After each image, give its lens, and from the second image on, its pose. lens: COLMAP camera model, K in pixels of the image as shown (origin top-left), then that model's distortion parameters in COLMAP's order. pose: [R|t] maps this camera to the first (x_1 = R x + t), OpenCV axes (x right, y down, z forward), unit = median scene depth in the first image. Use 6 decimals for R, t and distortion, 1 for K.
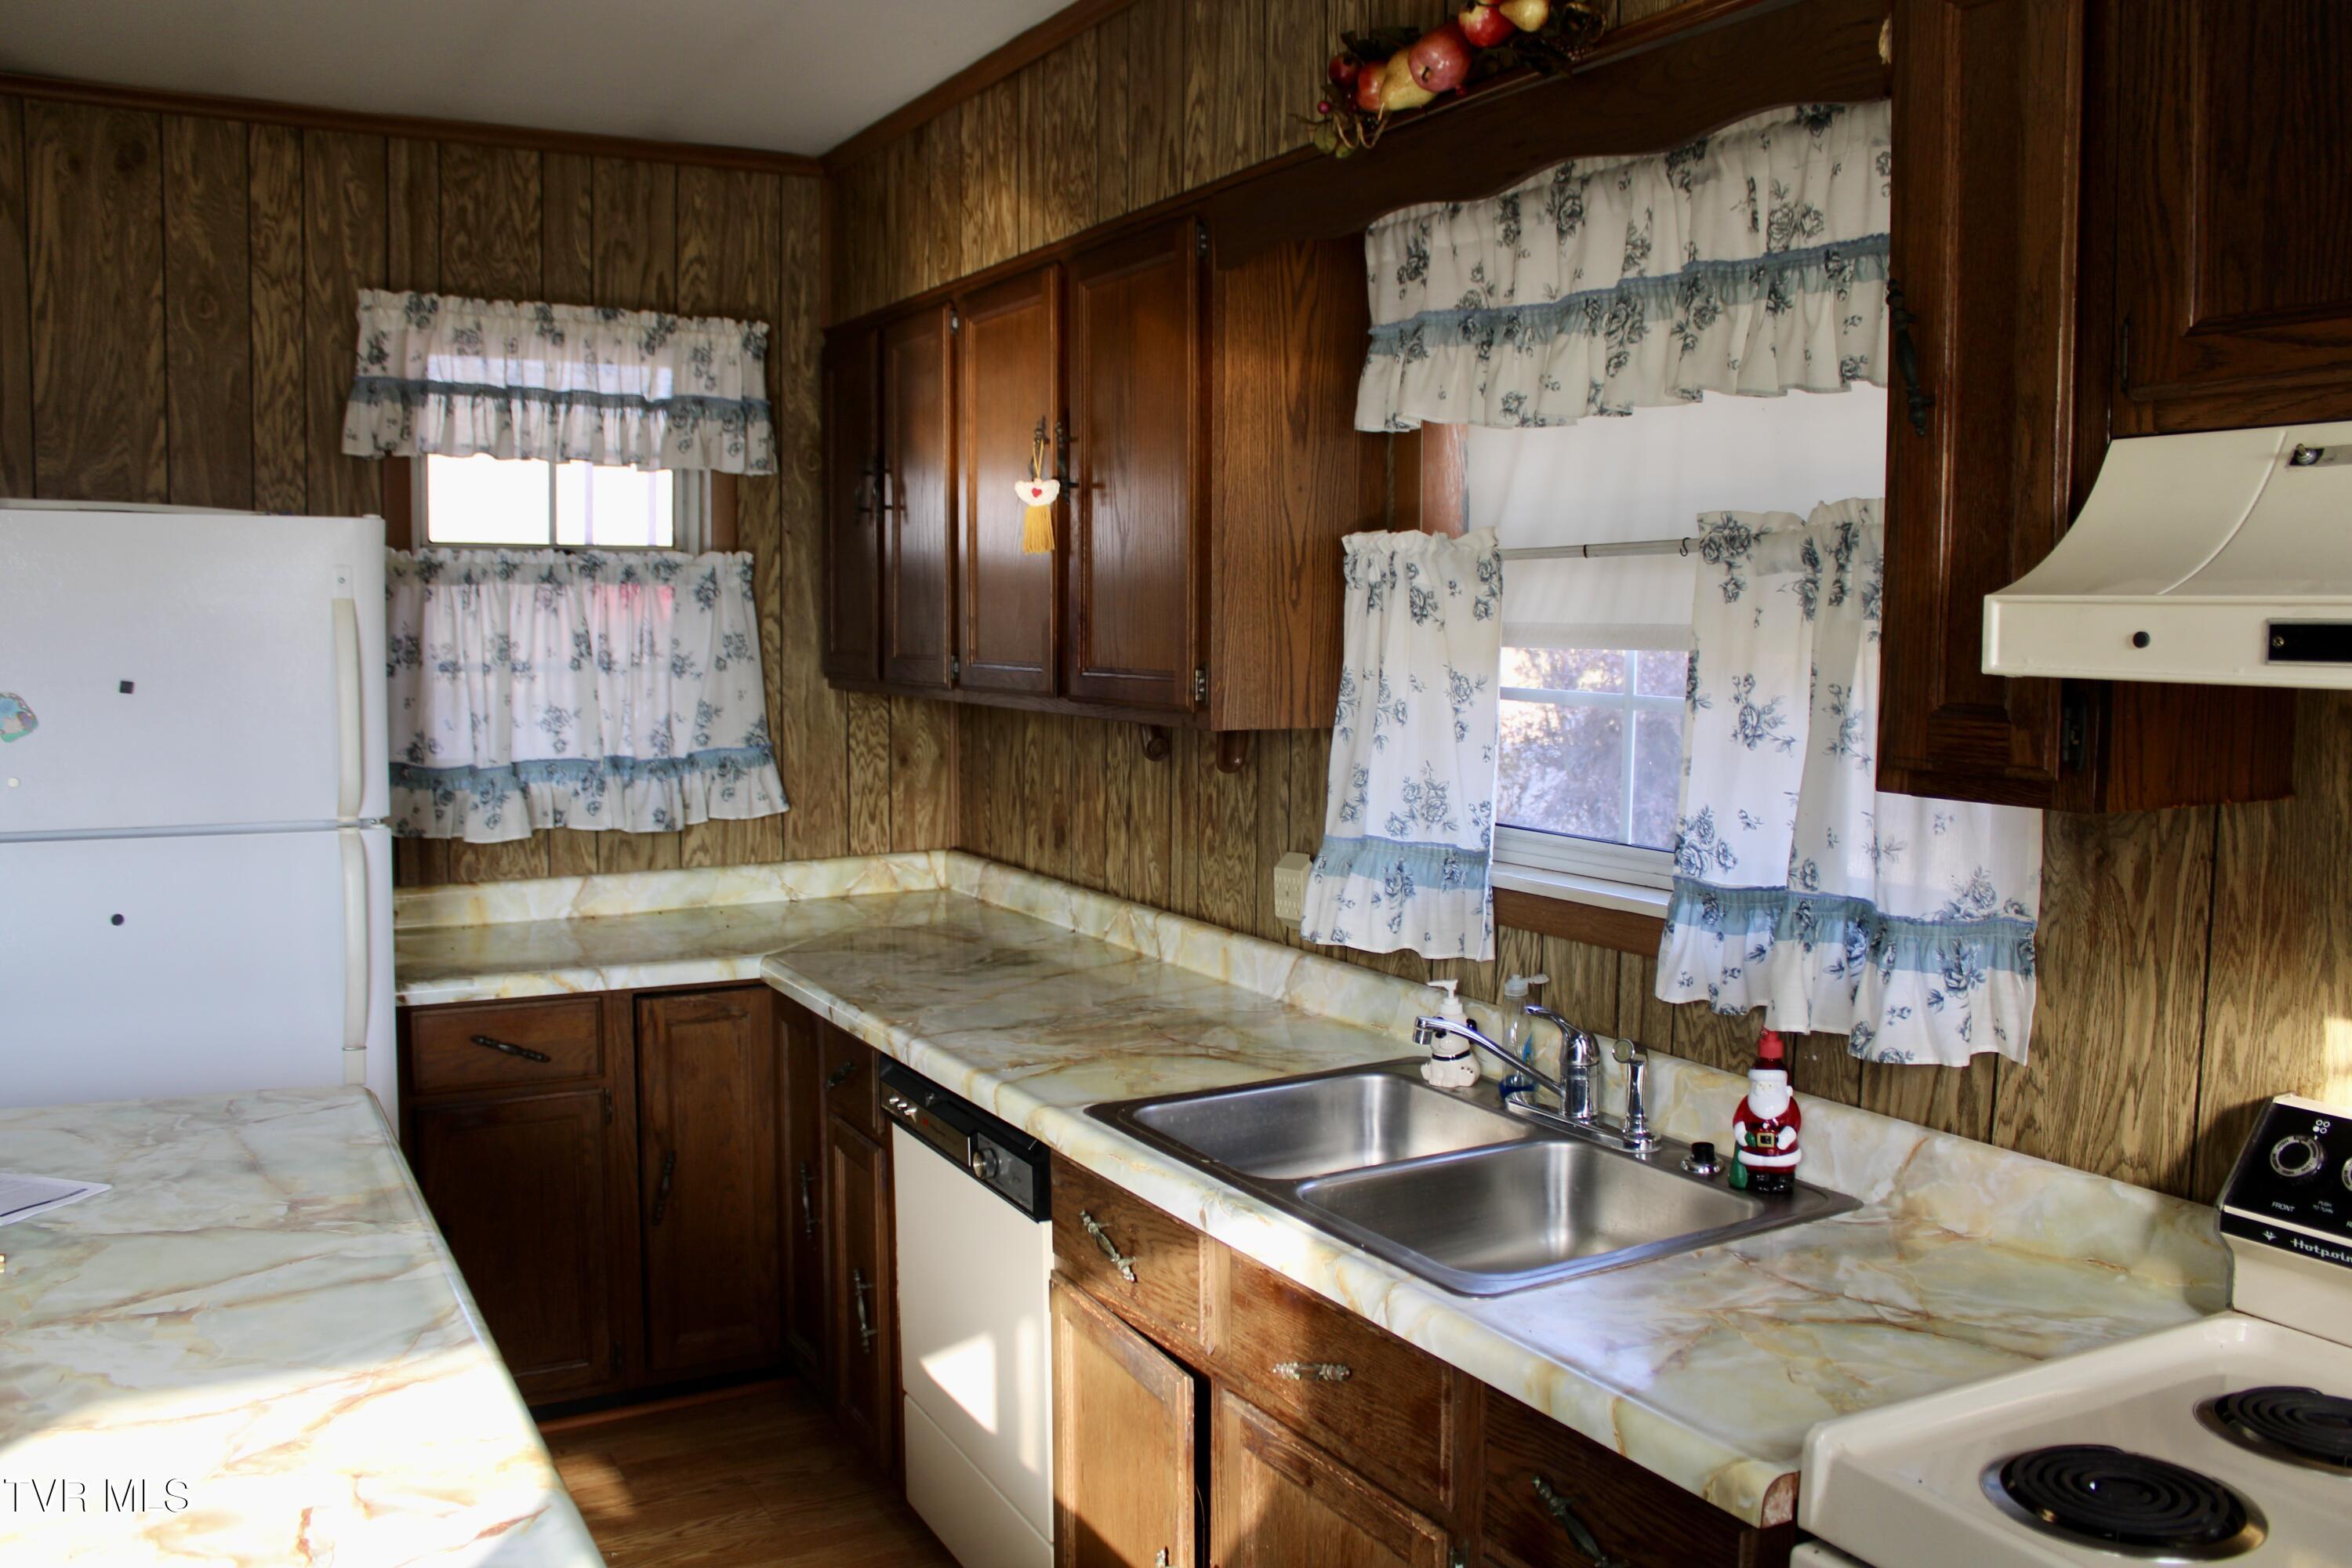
lens RADIAL K [[1971.8, 0, 1177.1], [0, 1971.8, 776.6], [0, 0, 1]] dist [-0.152557, 0.134588]
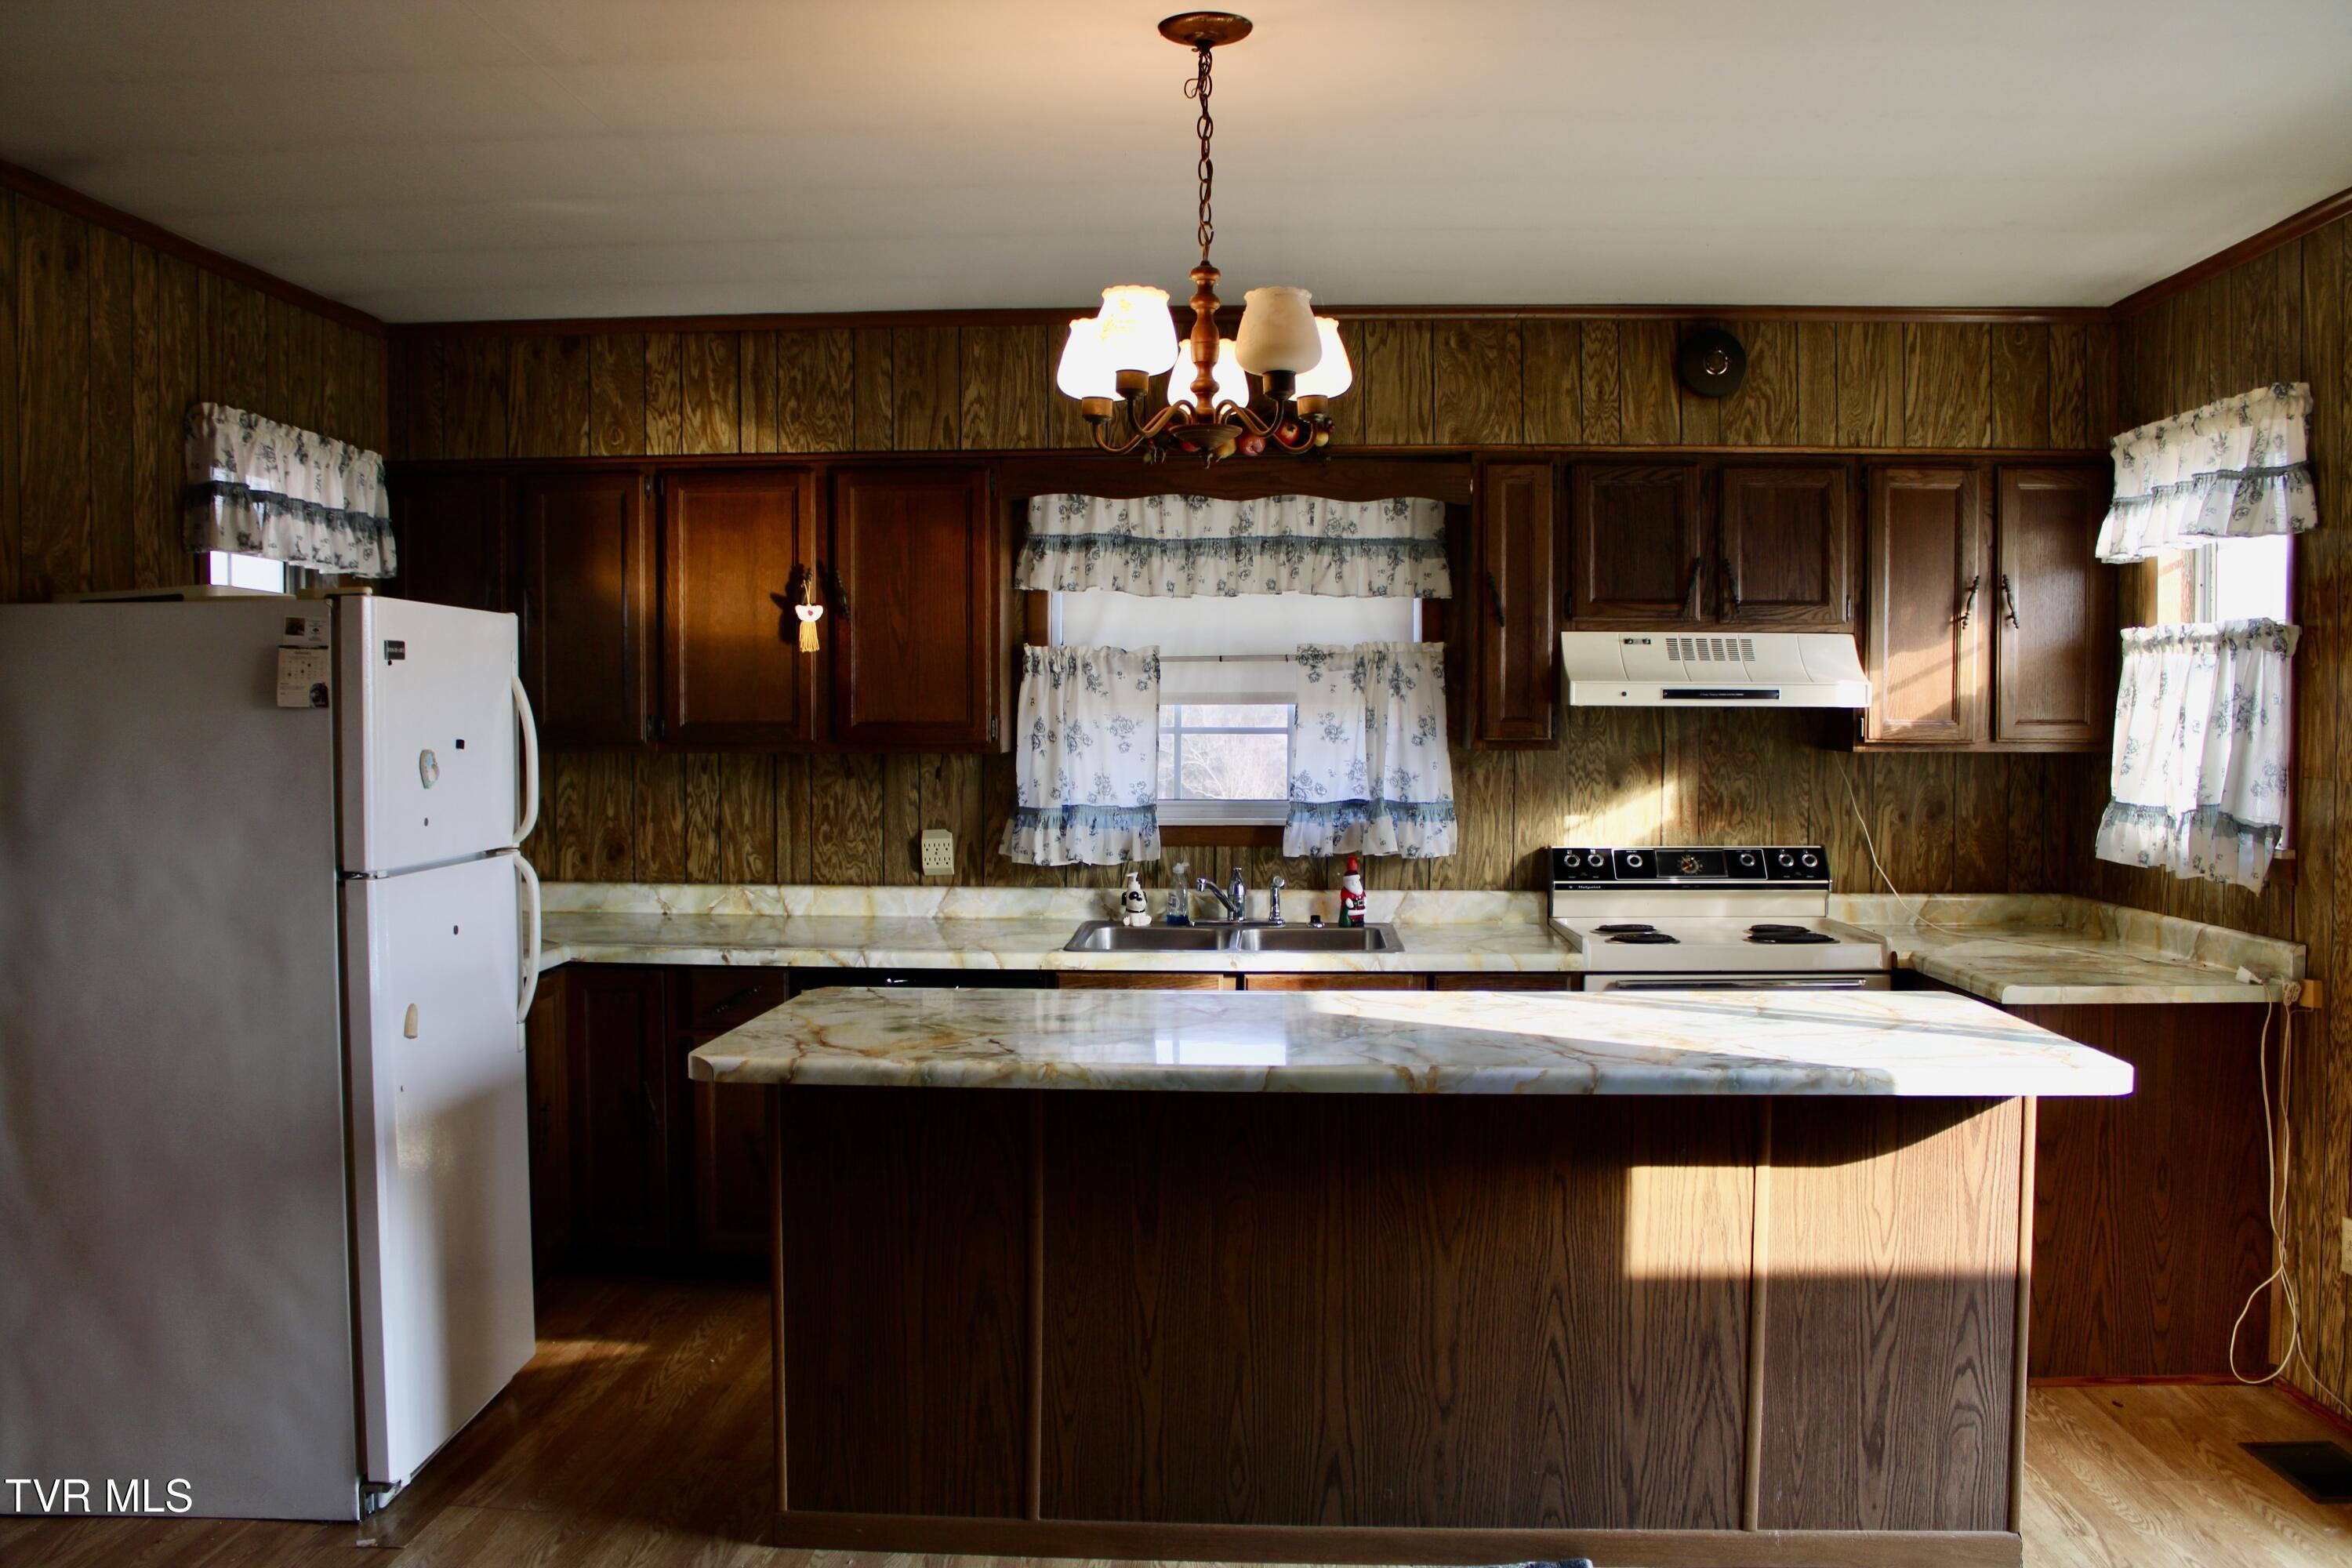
lens RADIAL K [[1971.8, 0, 1187.8], [0, 1971.8, 780.4], [0, 0, 1]] dist [-0.152557, 0.134588]
pose [[0.522138, -0.040060, 0.851920, -1.377873], [0.072727, 0.997349, 0.002324, 0.009187], [-0.849755, 0.060744, 0.523667, -0.084473]]
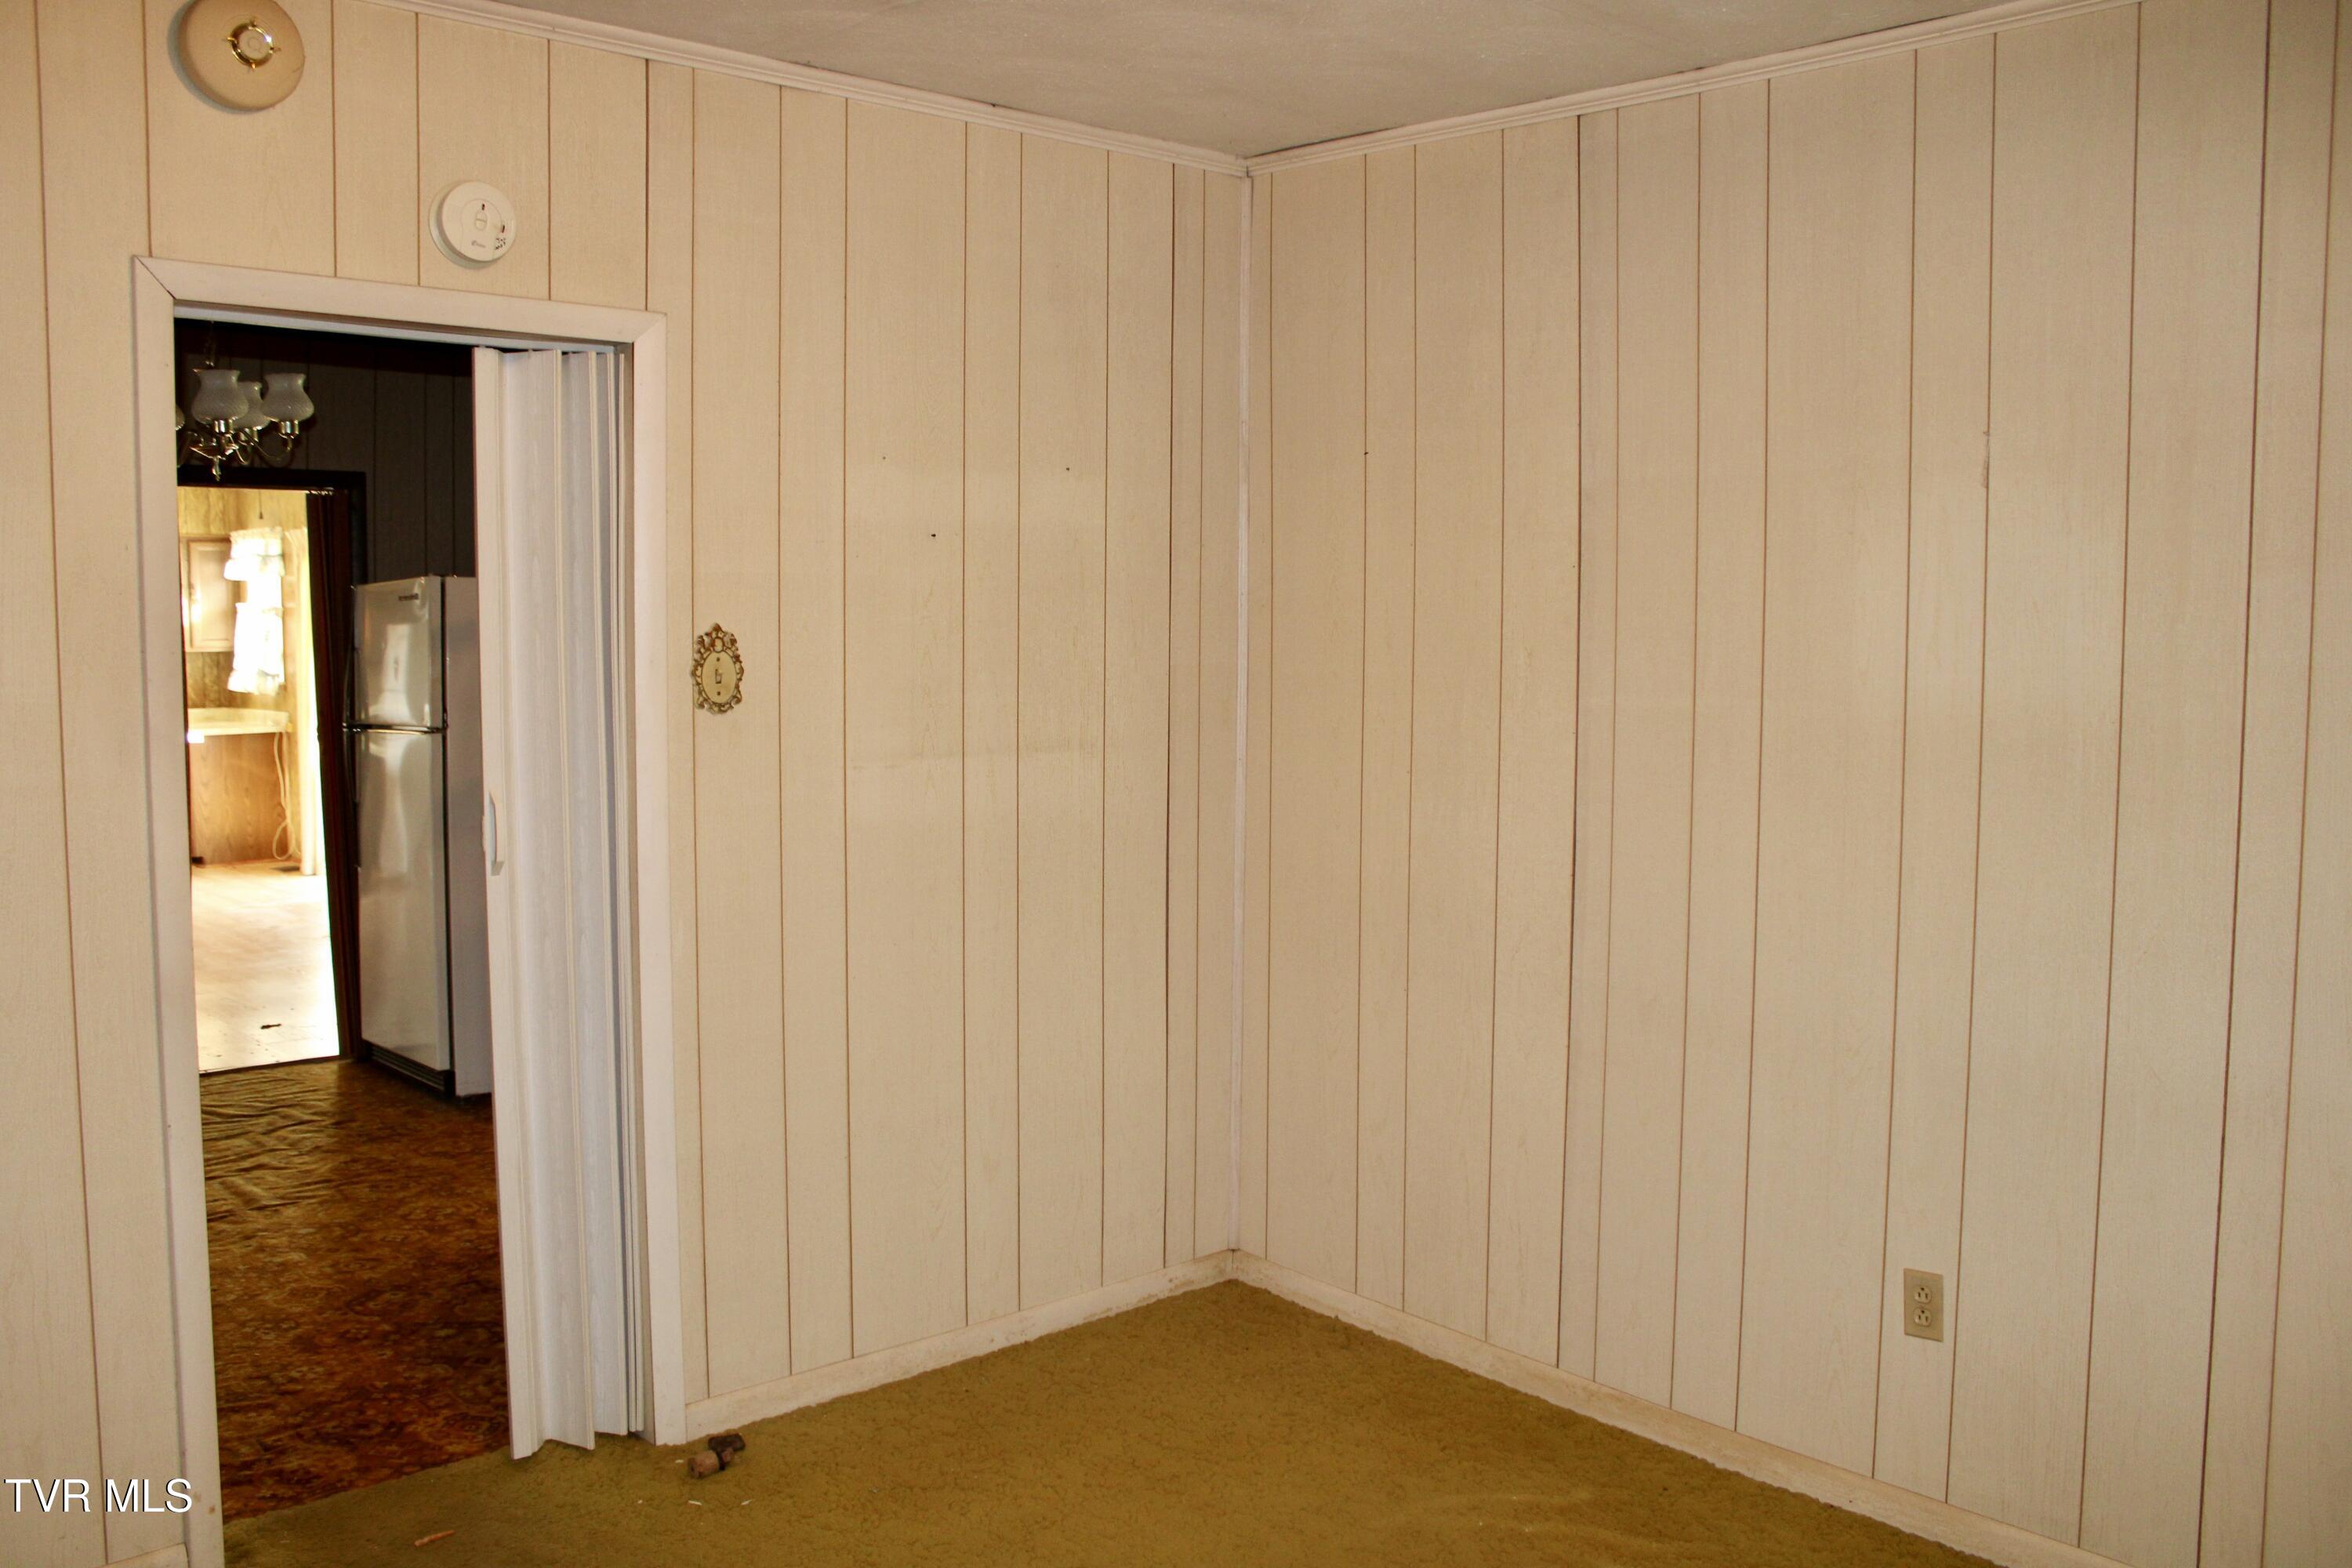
lens RADIAL K [[1971.8, 0, 1176.0], [0, 1971.8, 782.3], [0, 0, 1]] dist [-0.152557, 0.134588]
pose [[-0.233429, -0.088651, 0.968324, -4.285973], [0.071057, 0.991618, 0.107913, 0.026452], [-0.969774, 0.093996, -0.225173, -0.956716]]
